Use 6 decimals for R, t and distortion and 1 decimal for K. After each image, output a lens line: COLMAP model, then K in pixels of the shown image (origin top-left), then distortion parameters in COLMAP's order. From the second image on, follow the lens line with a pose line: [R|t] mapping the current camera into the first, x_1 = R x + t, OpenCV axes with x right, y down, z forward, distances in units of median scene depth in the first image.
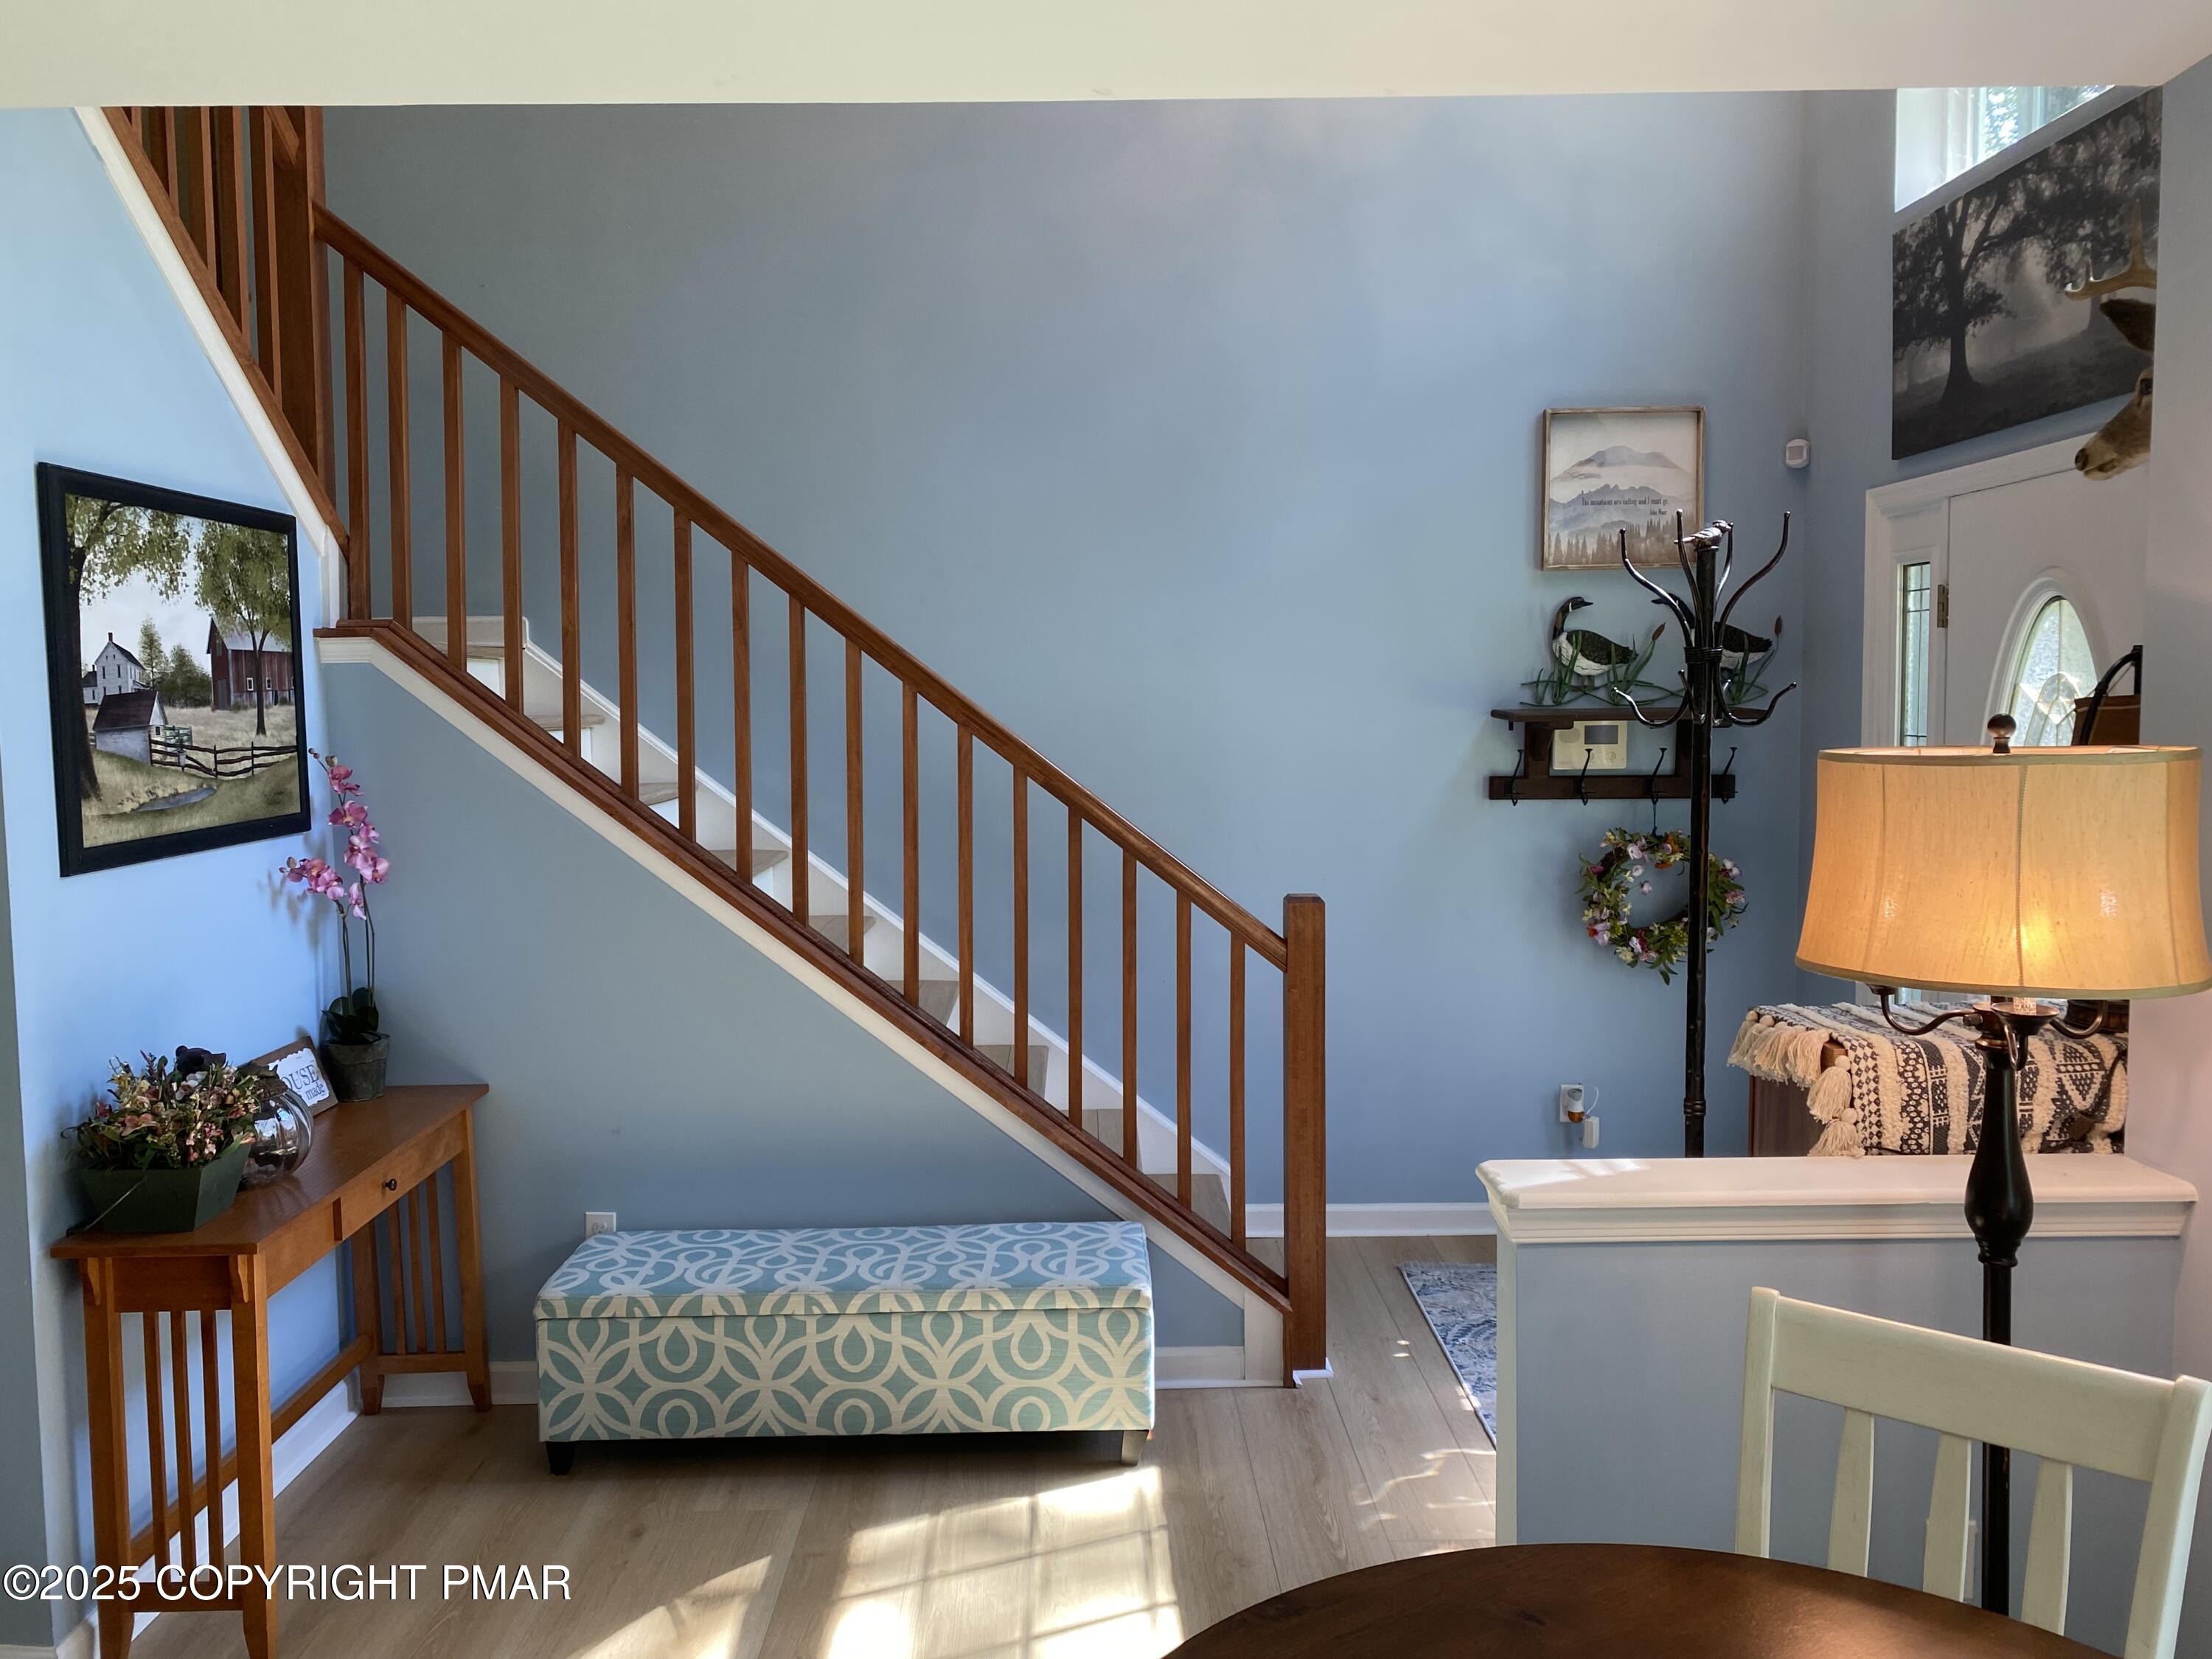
lens RADIAL K [[1680.2, 0, 1104.5], [0, 1680.2, 827.5], [0, 0, 1]] dist [0.022006, -0.023233]
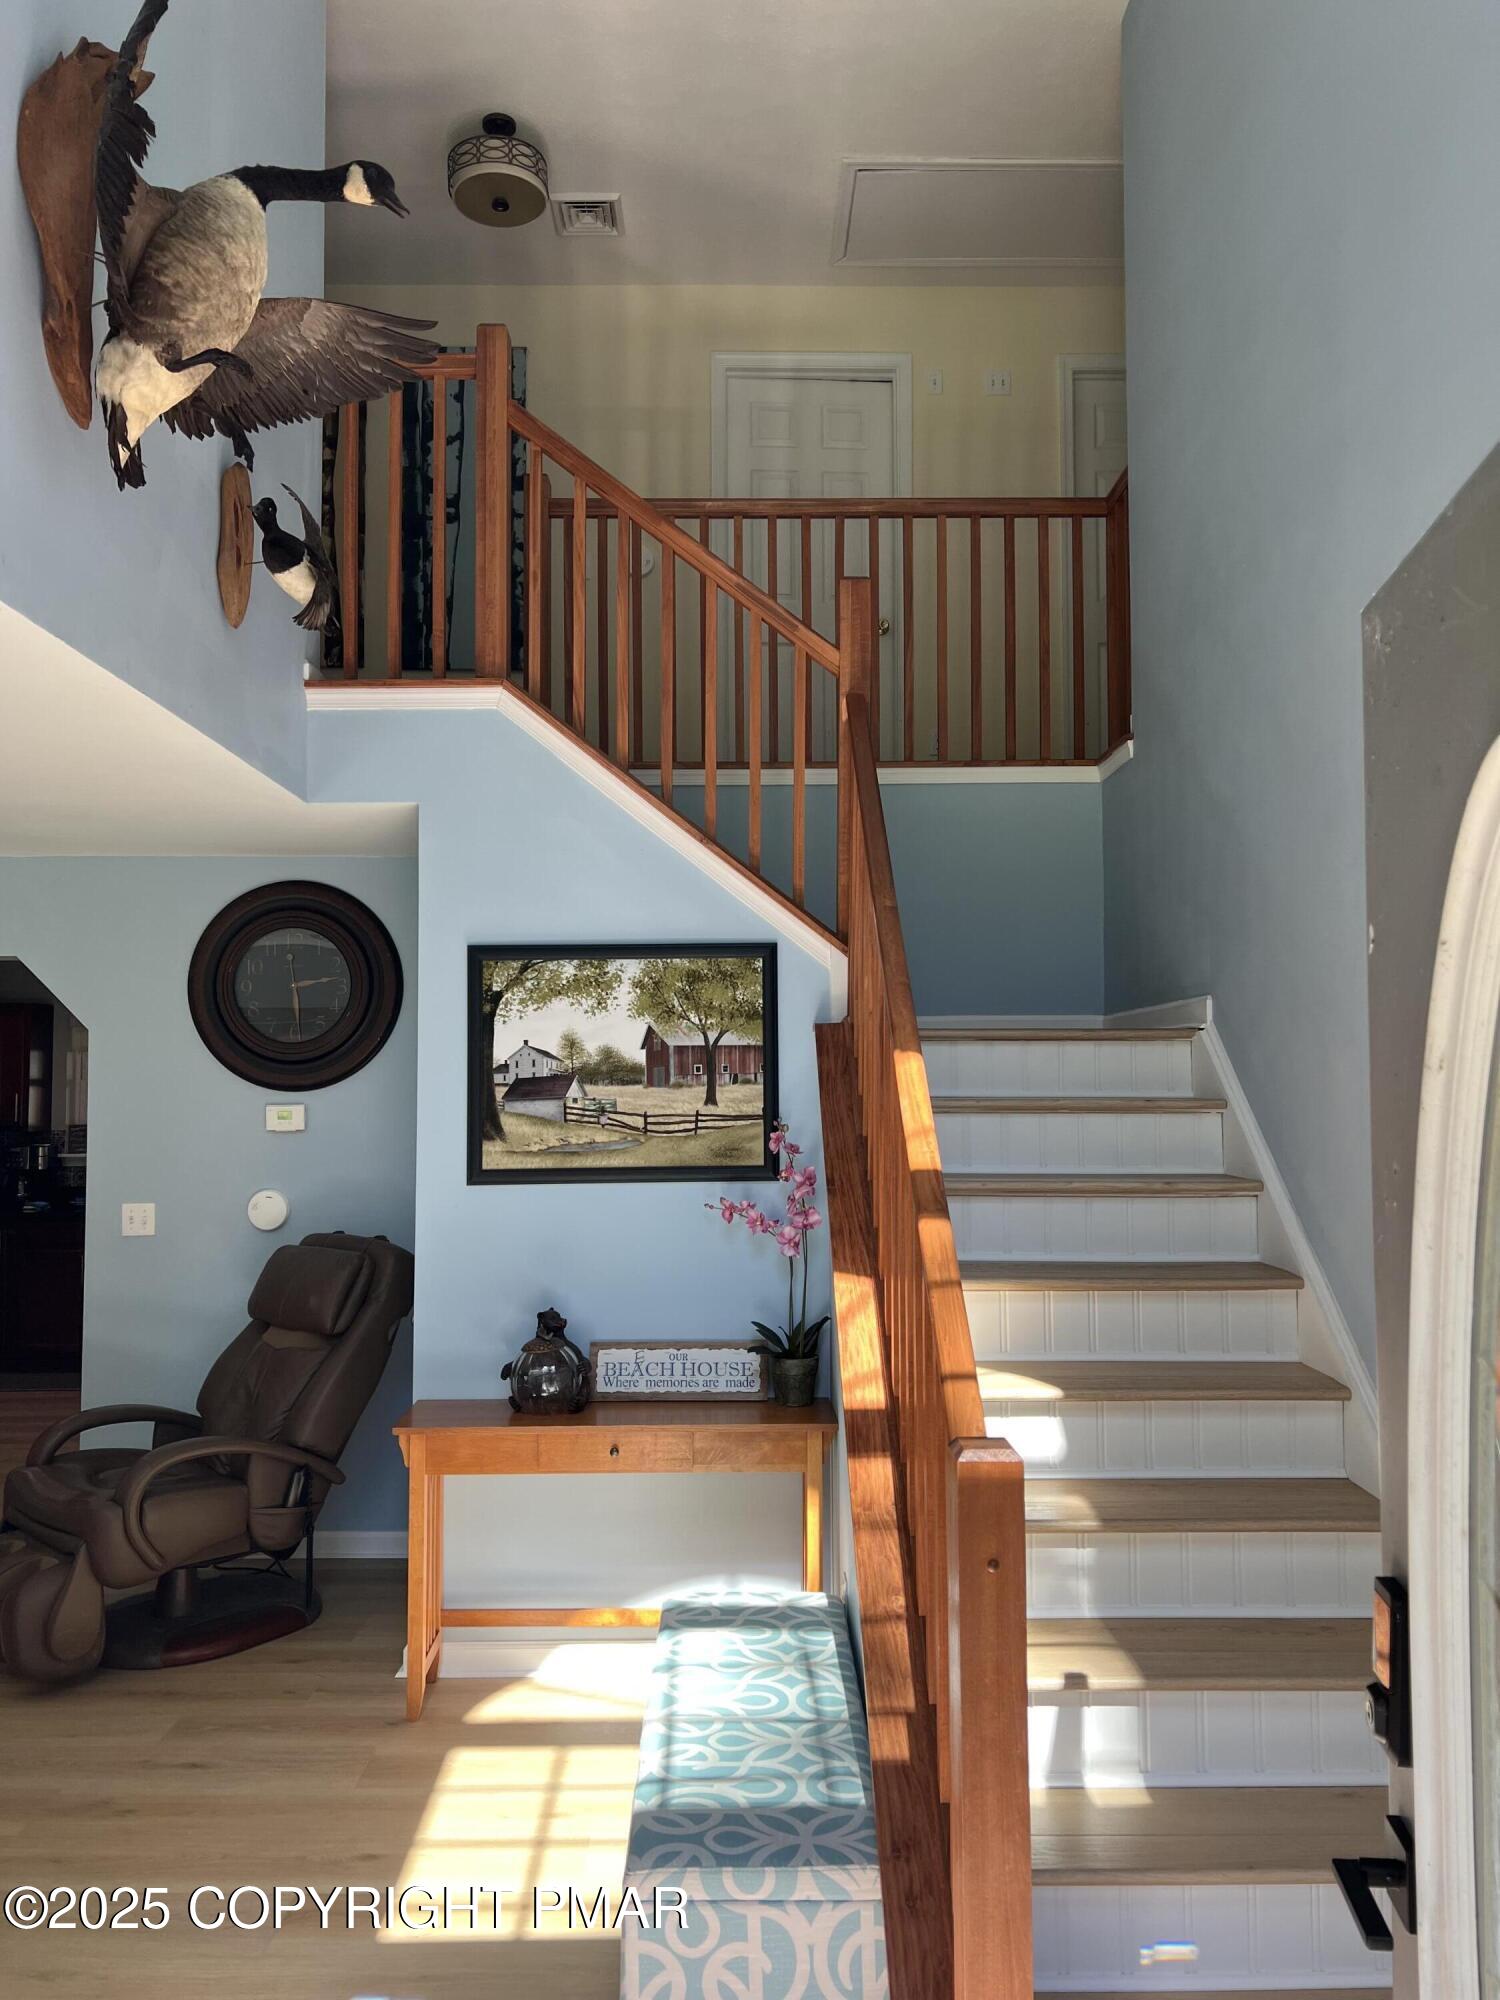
lens RADIAL K [[1489.5, 0, 749.1], [0, 1489.5, 991.4], [0, 0, 1]] dist [0.006981, -0.004220]
pose [[-0.002735, -0.029803, -0.999552, 0.810540], [-0.073372, 0.996868, -0.029523, -0.128381], [0.997301, 0.073259, -0.004913, 1.154695]]
